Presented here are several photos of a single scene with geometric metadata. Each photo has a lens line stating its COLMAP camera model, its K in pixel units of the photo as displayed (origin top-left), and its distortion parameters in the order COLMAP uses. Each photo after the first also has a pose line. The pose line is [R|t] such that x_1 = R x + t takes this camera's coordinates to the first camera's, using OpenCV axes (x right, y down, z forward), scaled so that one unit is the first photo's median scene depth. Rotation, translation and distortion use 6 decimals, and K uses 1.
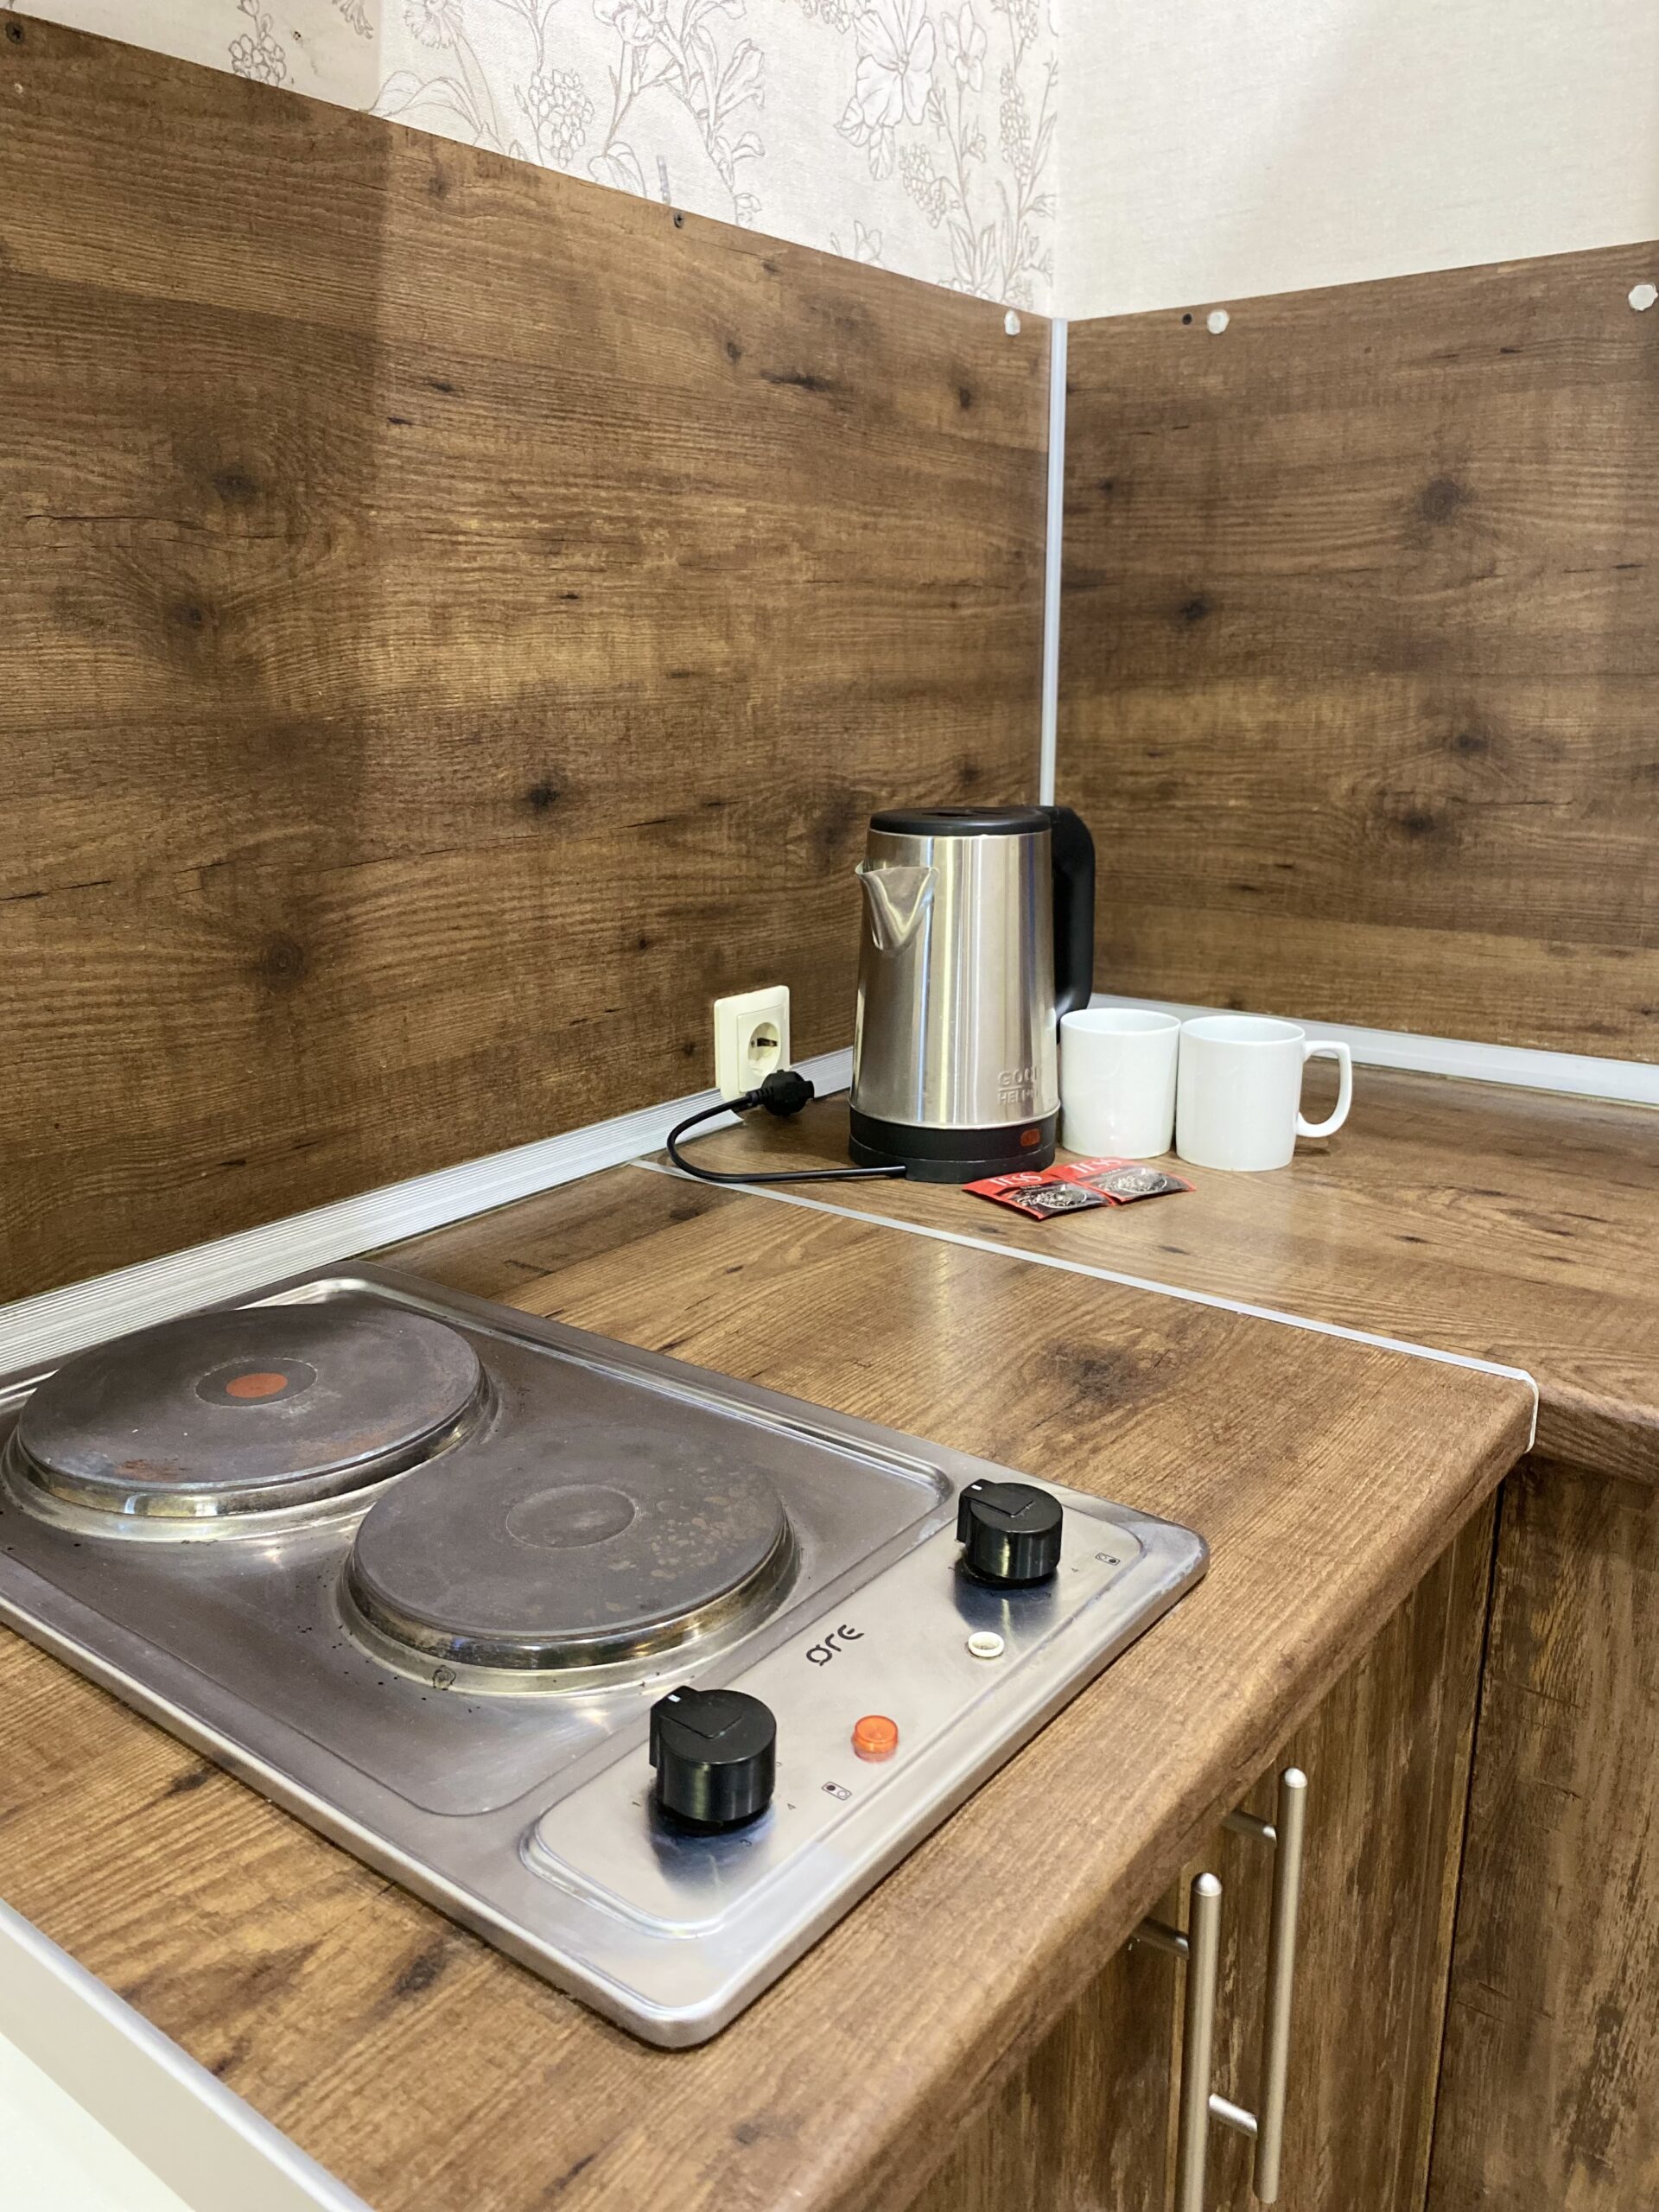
lens RADIAL K [[1699.6, 0, 829.5], [0, 1699.6, 1106.0], [0, 0, 1]] dist [-0.004094, -0.003542]
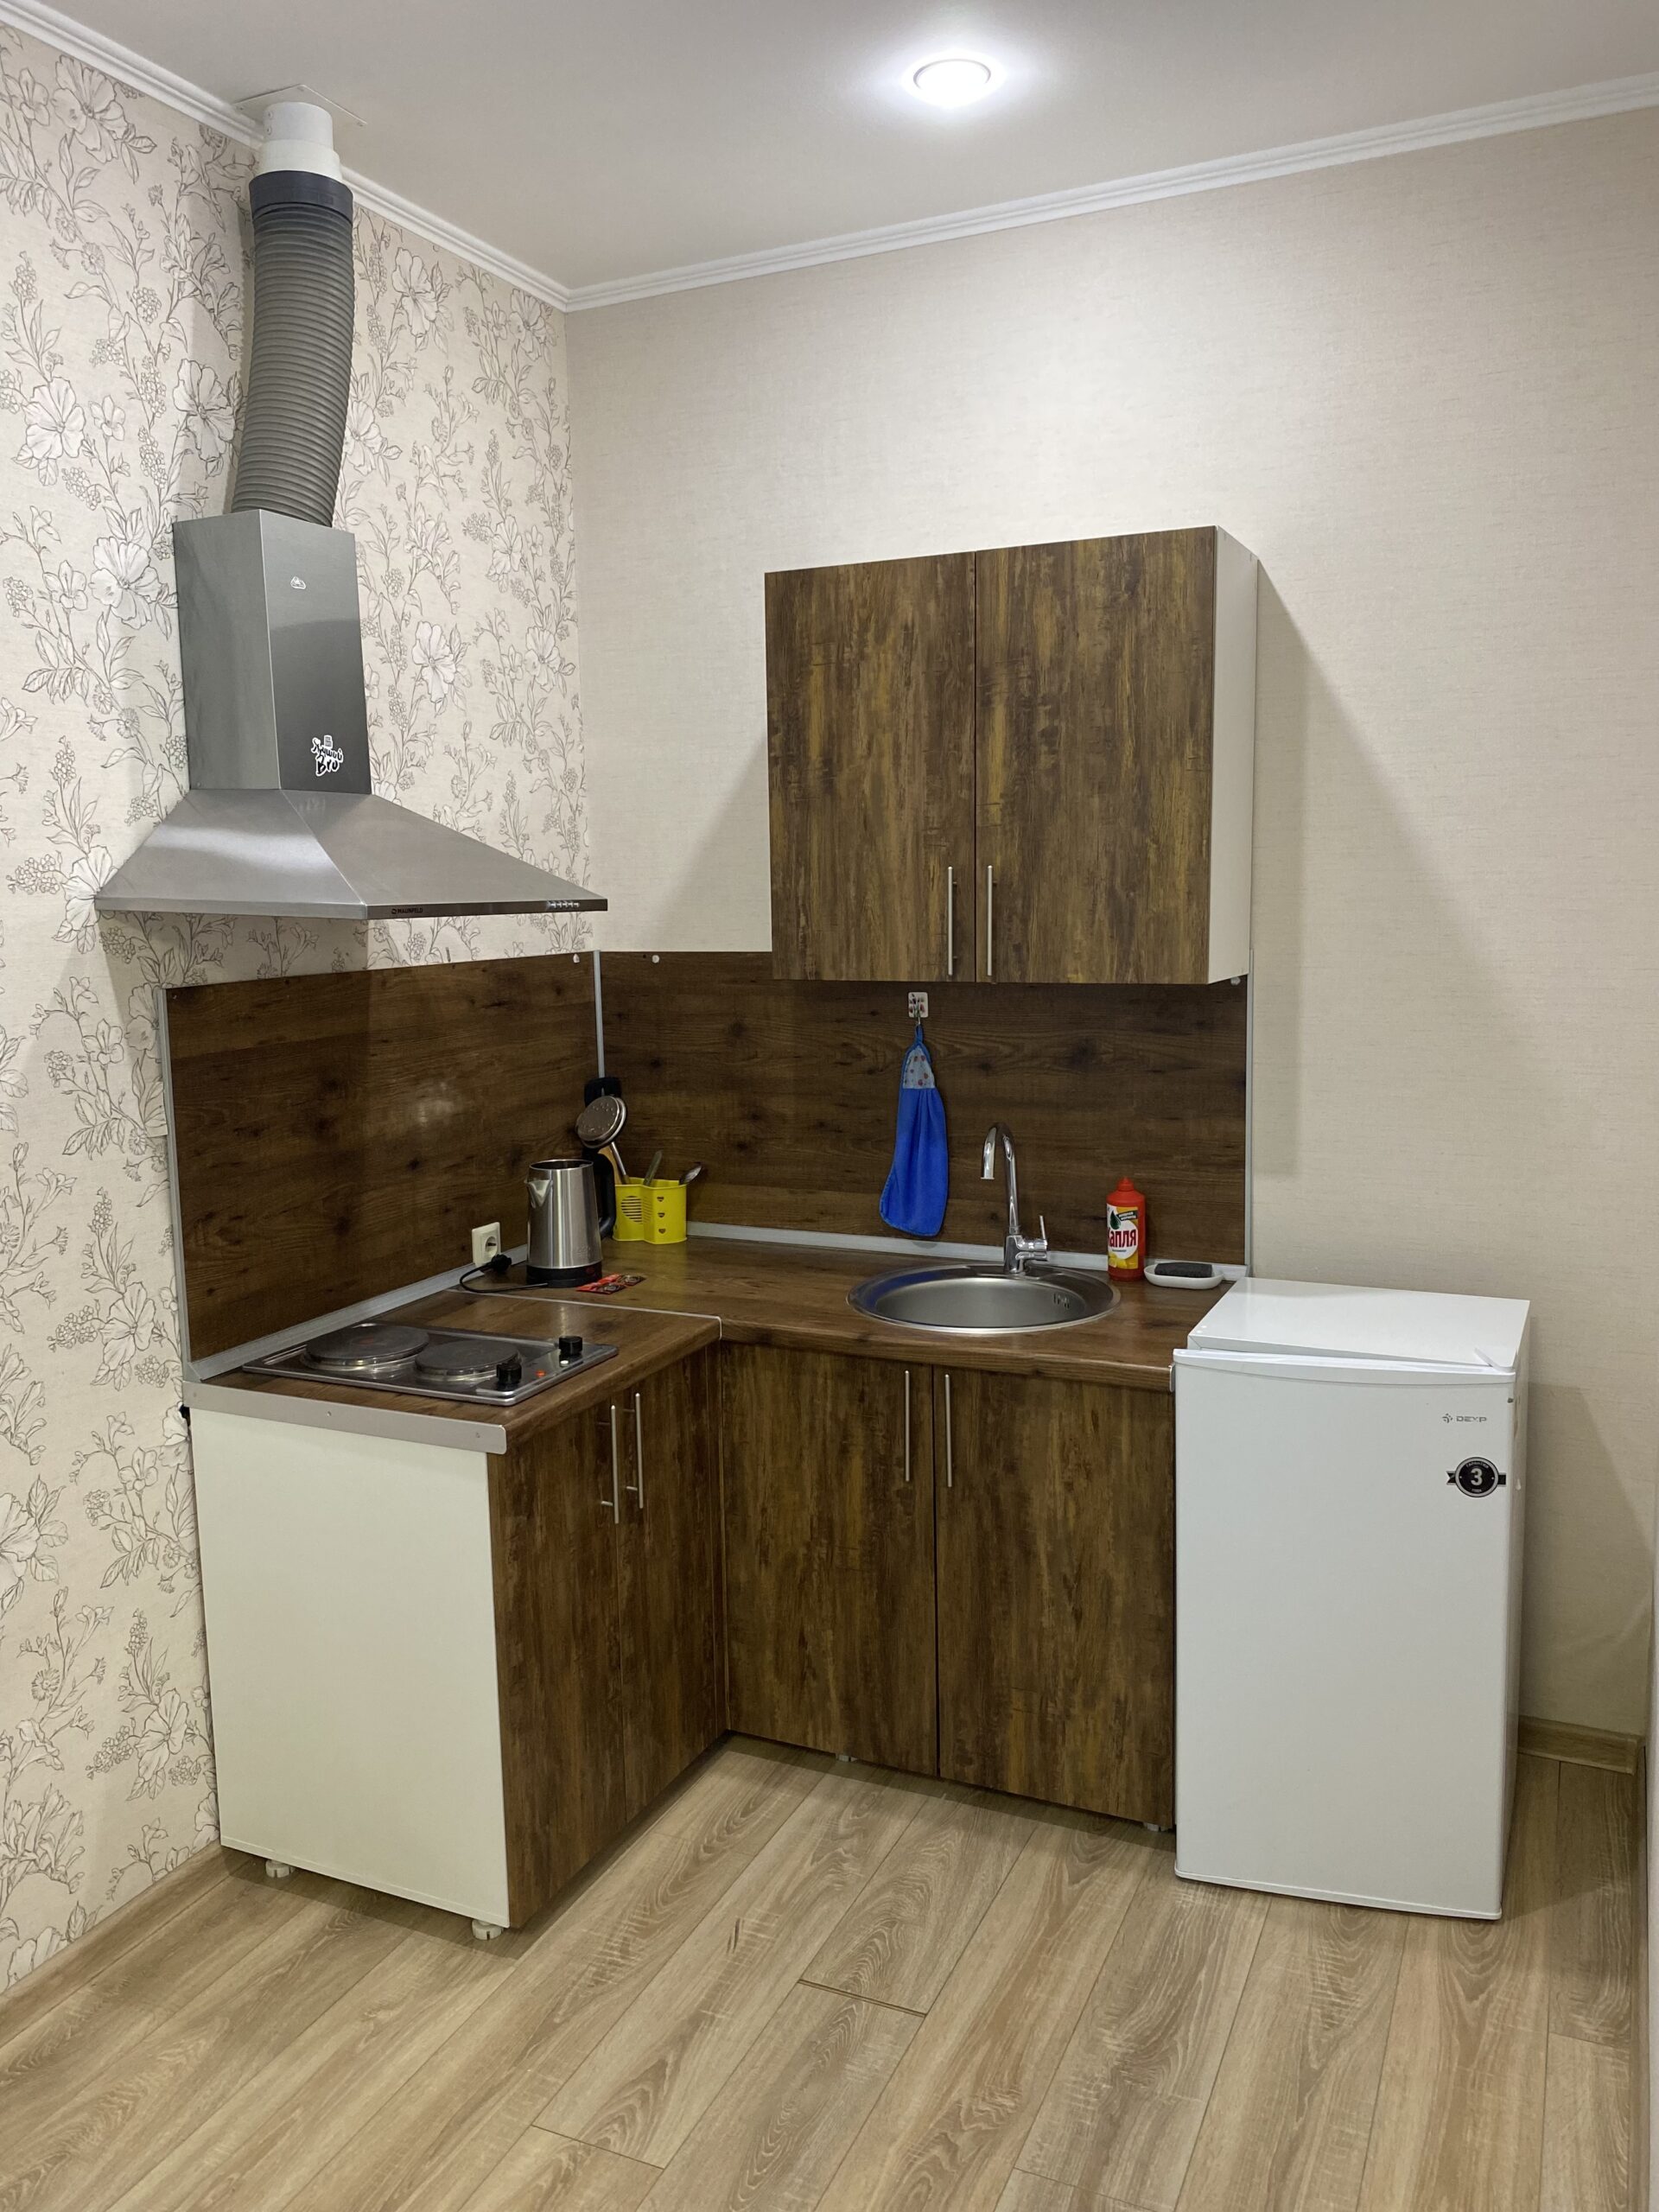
lens RADIAL K [[1667.2, 0, 829.5], [0, 1667.2, 1106.0], [0, 0, 1]] dist [0.173059, -0.001631]
pose [[0.978007, -0.041396, 0.204422, -0.052514], [0.066791, 0.990653, -0.118934, 0.100402], [-0.197588, 0.129972, 0.971631, -1.756401]]
